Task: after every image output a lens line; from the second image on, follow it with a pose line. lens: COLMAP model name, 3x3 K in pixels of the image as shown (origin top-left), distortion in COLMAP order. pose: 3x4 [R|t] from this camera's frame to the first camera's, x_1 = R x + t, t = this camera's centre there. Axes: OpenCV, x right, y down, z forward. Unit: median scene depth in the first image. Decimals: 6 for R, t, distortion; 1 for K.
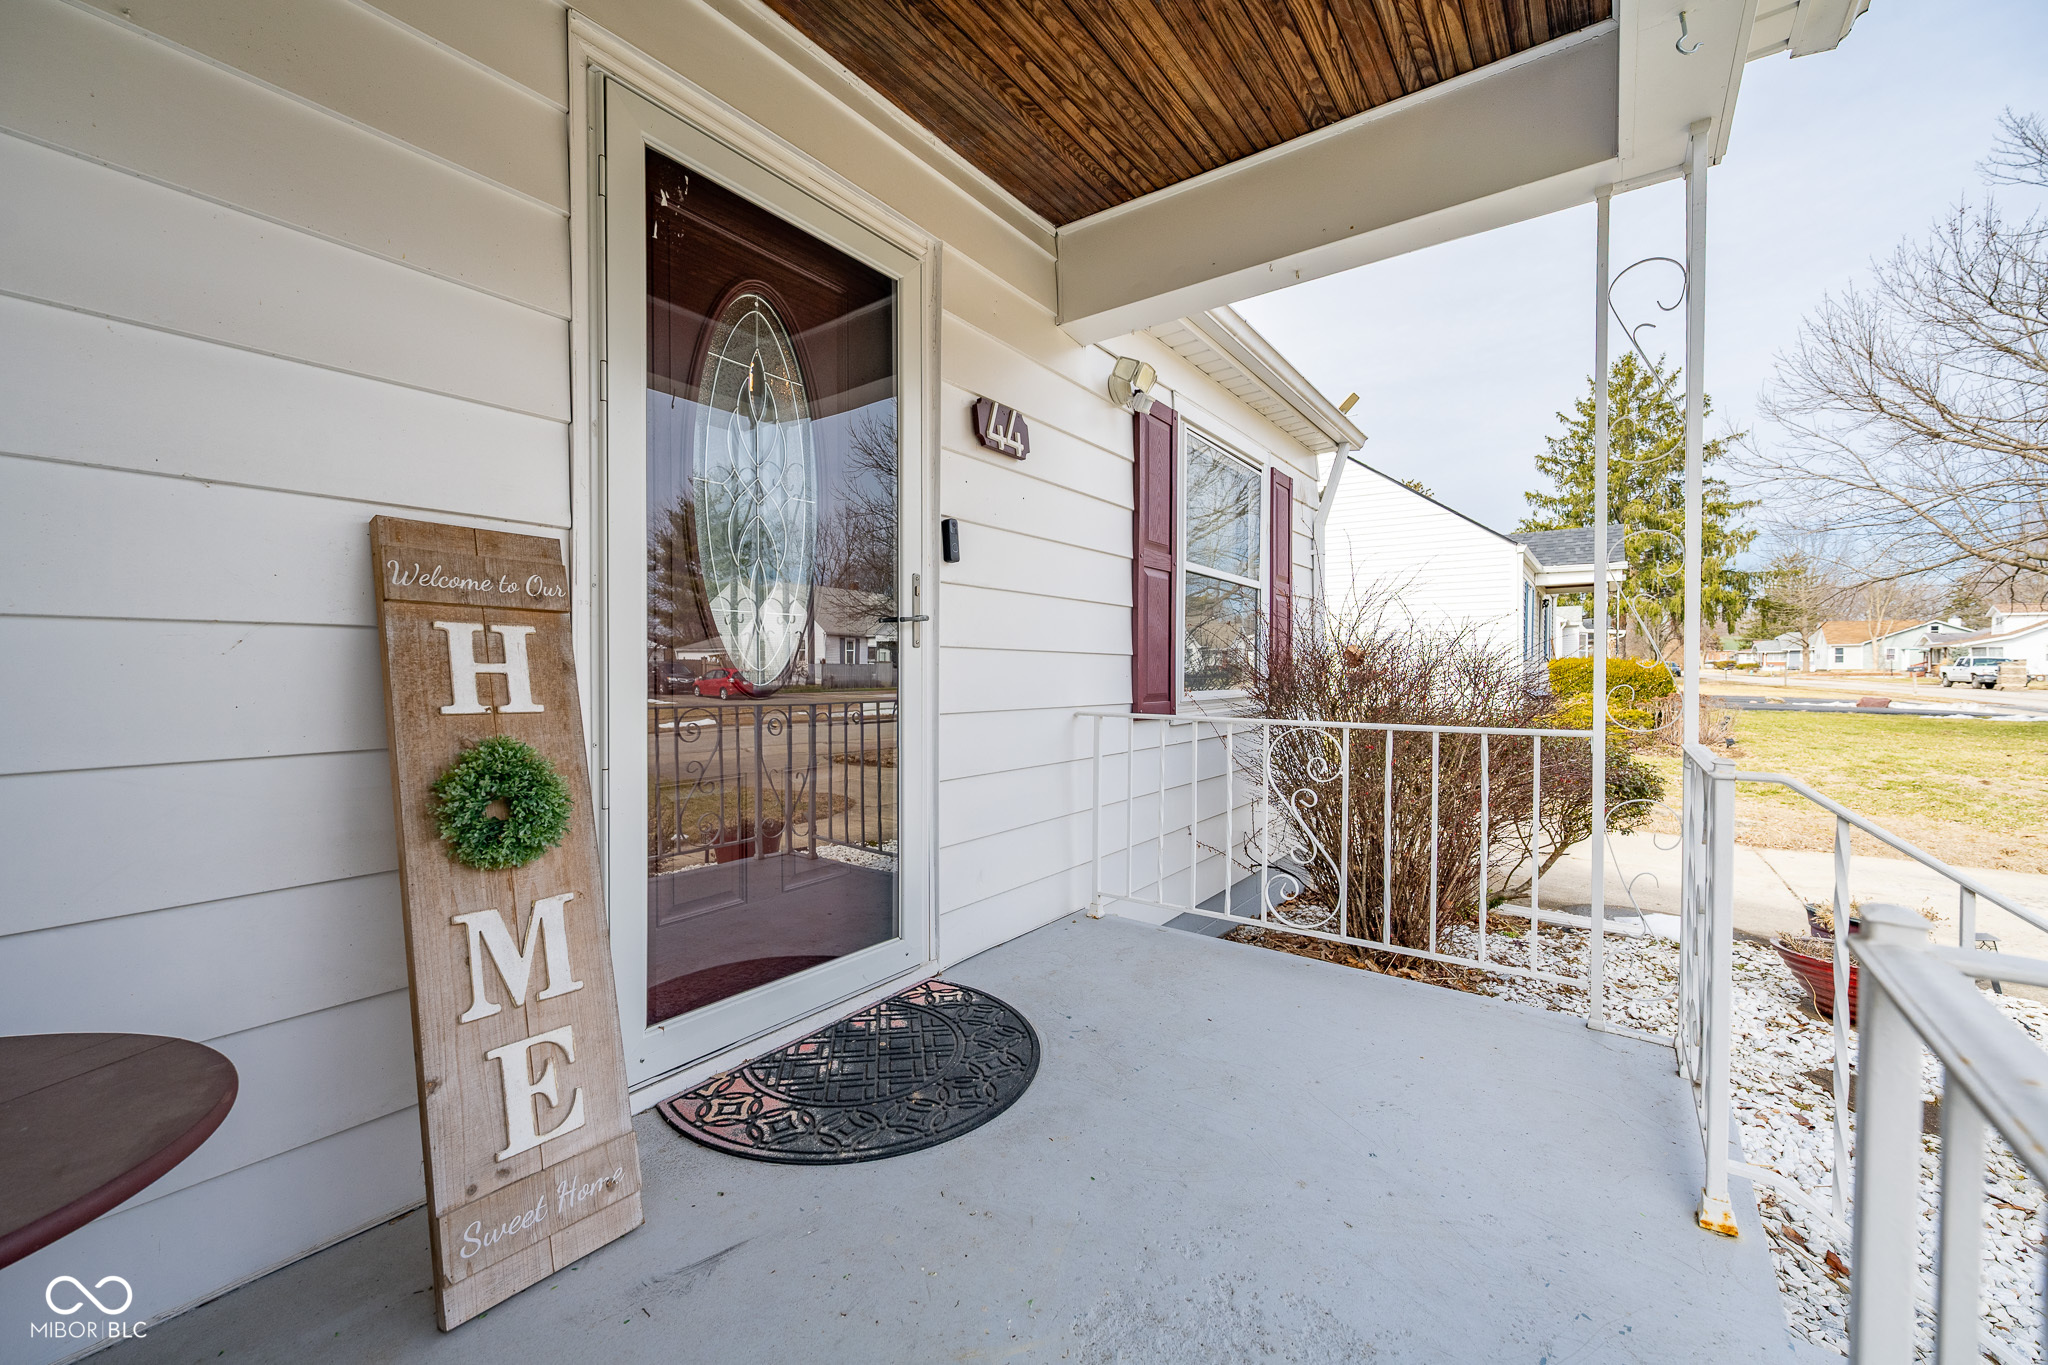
lens RADIAL K [[809.2, 0, 1025.8], [0, 809.2, 677.6], [0, 0, 1]] dist [0.000315, 0.000004]
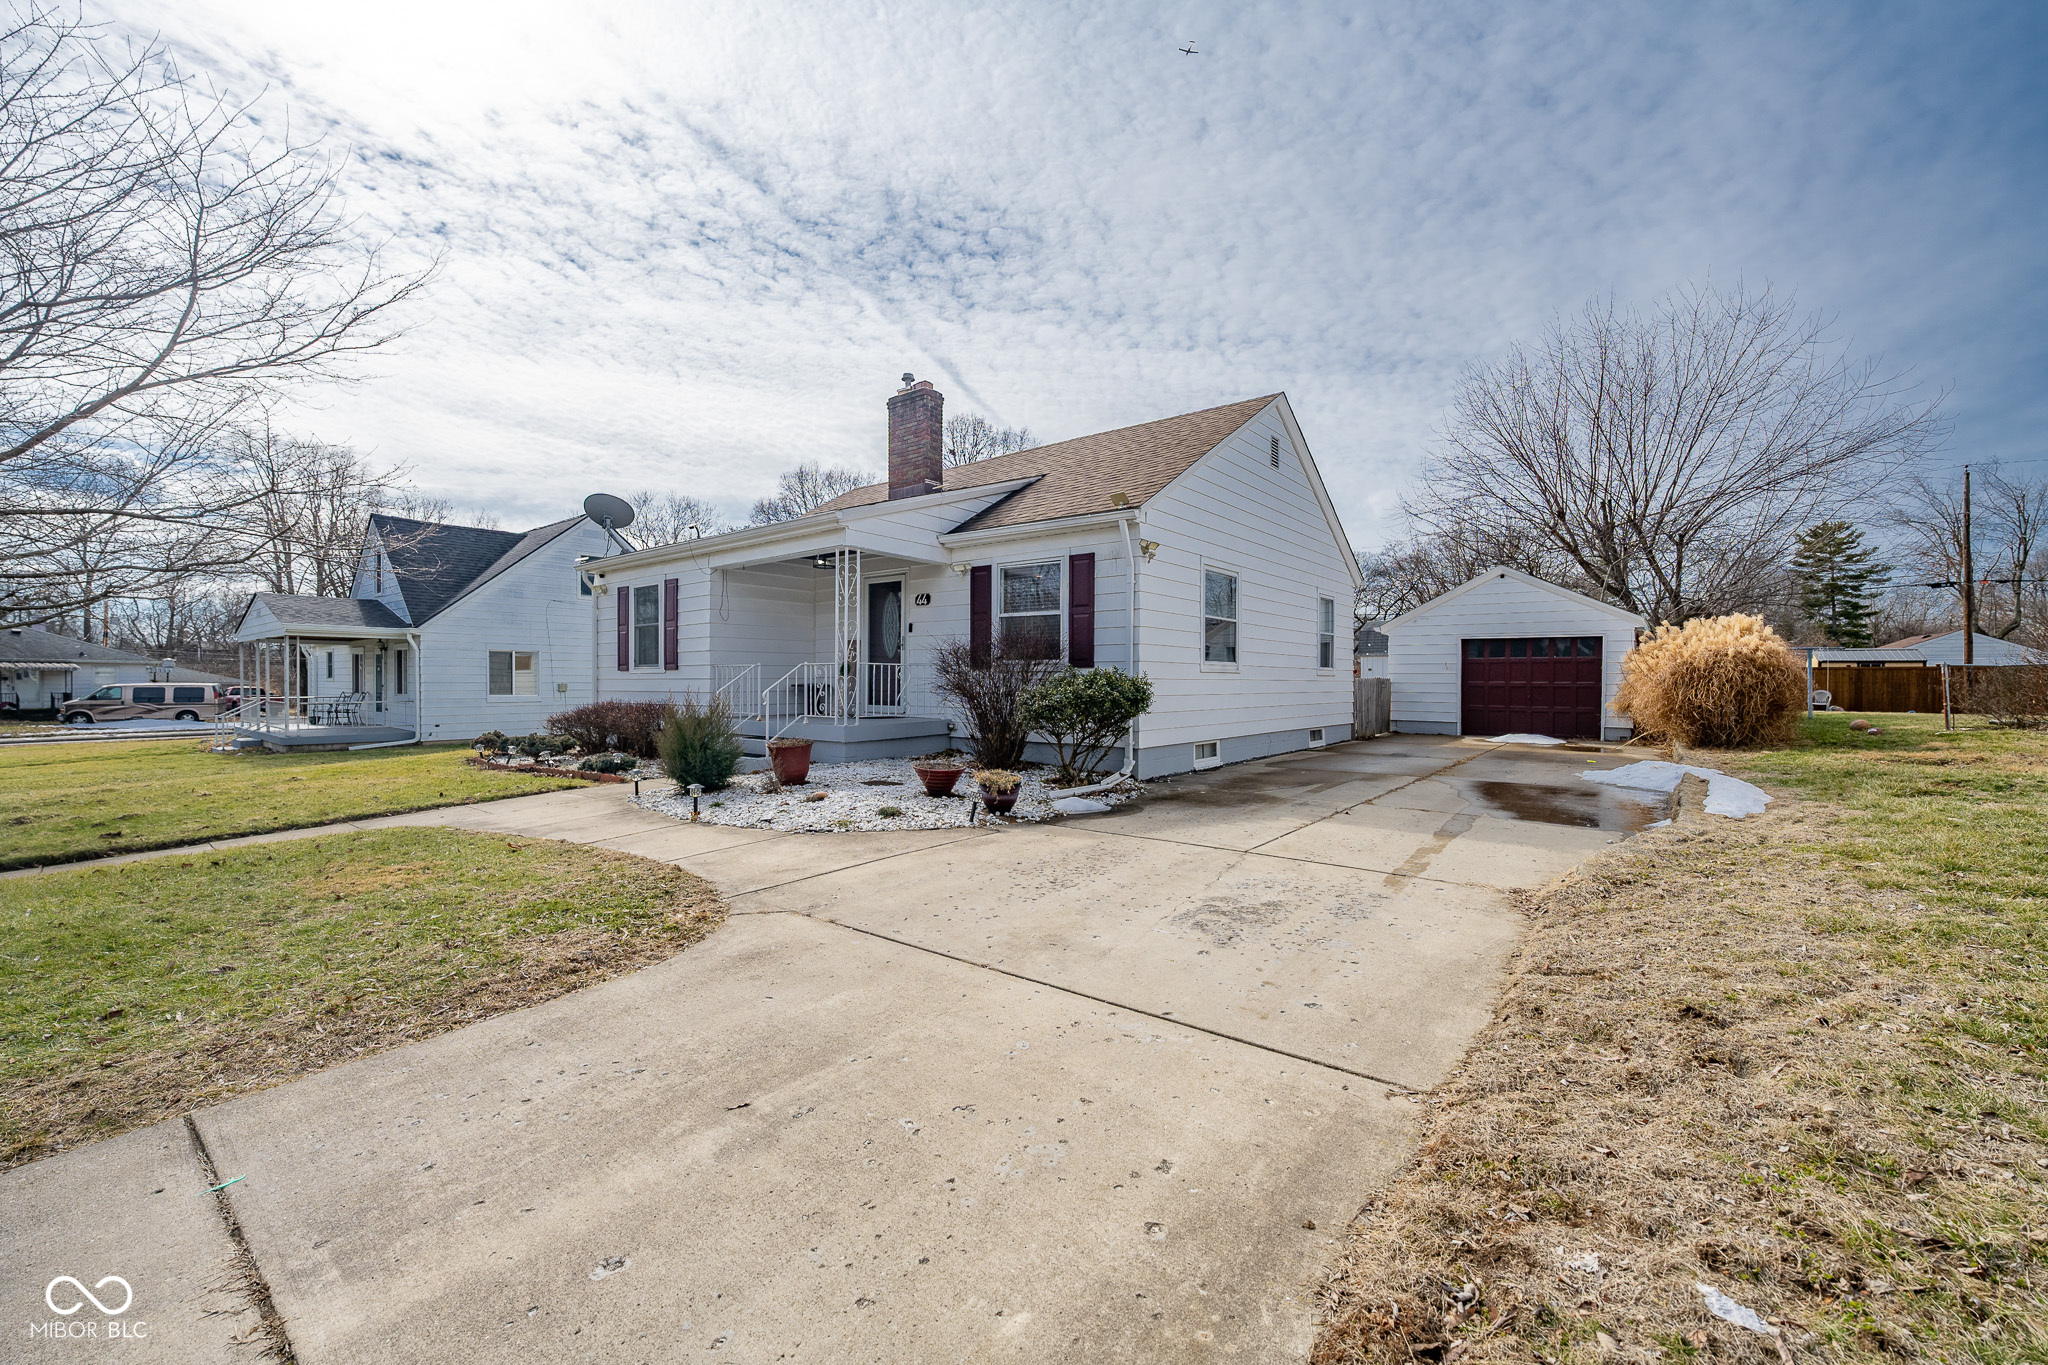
lens RADIAL K [[809.2, 0, 1019.6], [0, 809.2, 674.9], [0, 0, 1]] dist [0.000315, 0.000004]
pose [[-0.051406, -0.008844, -0.998639, 4.243420], [-0.017073, 0.999822, -0.007976, 0.126158], [0.998532, 0.016640, -0.051548, 1.724690]]
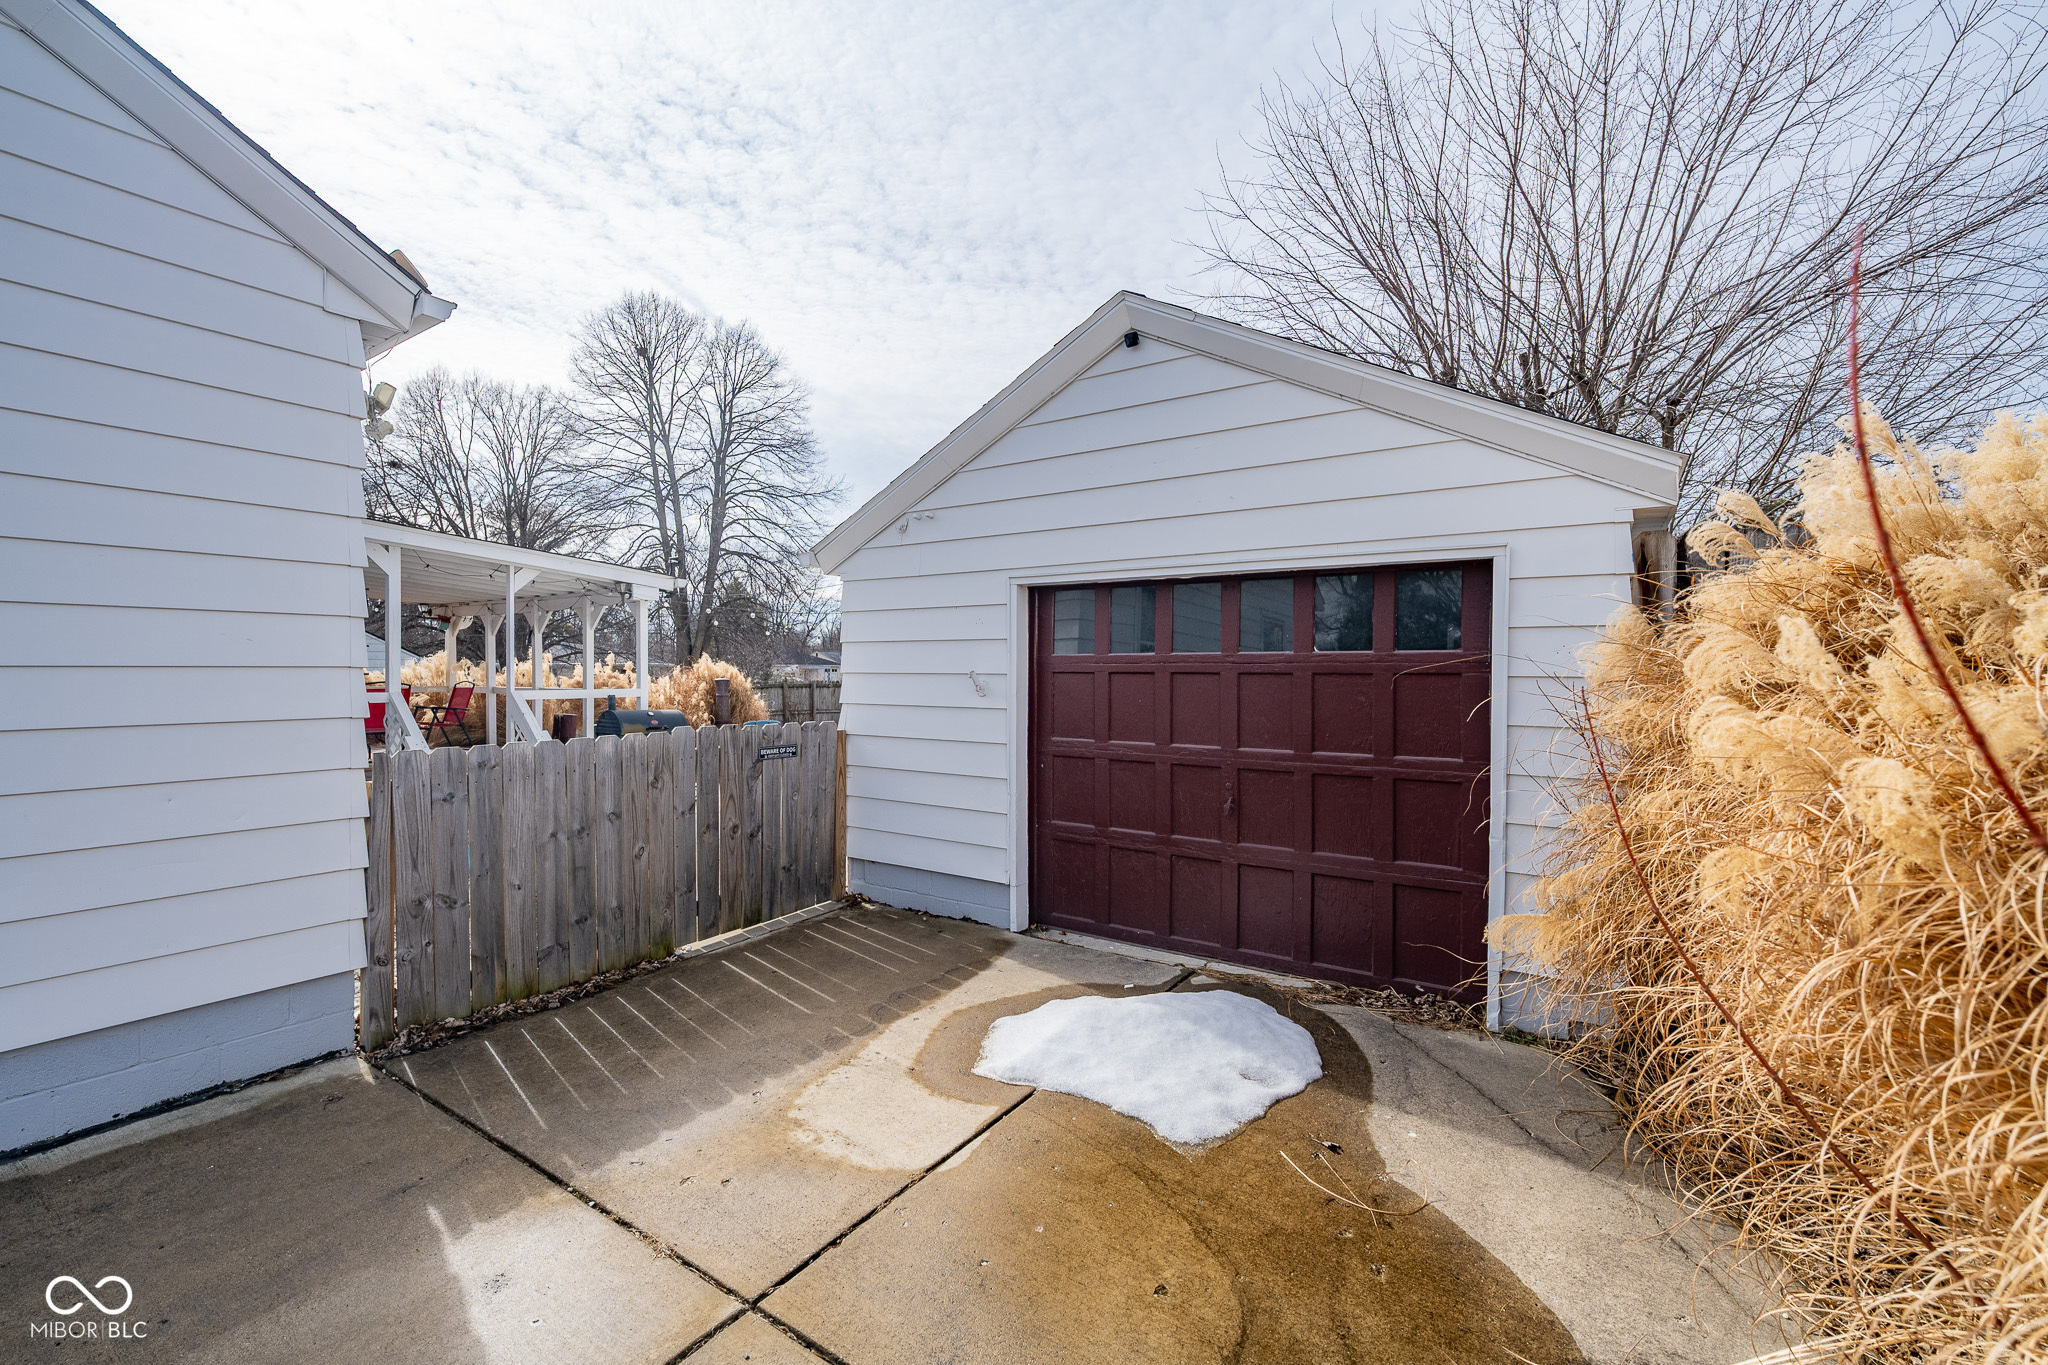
lens RADIAL K [[834.9, 0, 1035.7], [0, 834.9, 677.8], [0, 0, 1]] dist [0.001274, 0.000282]
pose [[0.036824, 0.005232, -0.999308, -0.303145], [-0.010890, 0.999929, 0.004834, -0.063727], [0.999262, 0.010705, 0.036879, 4.714718]]
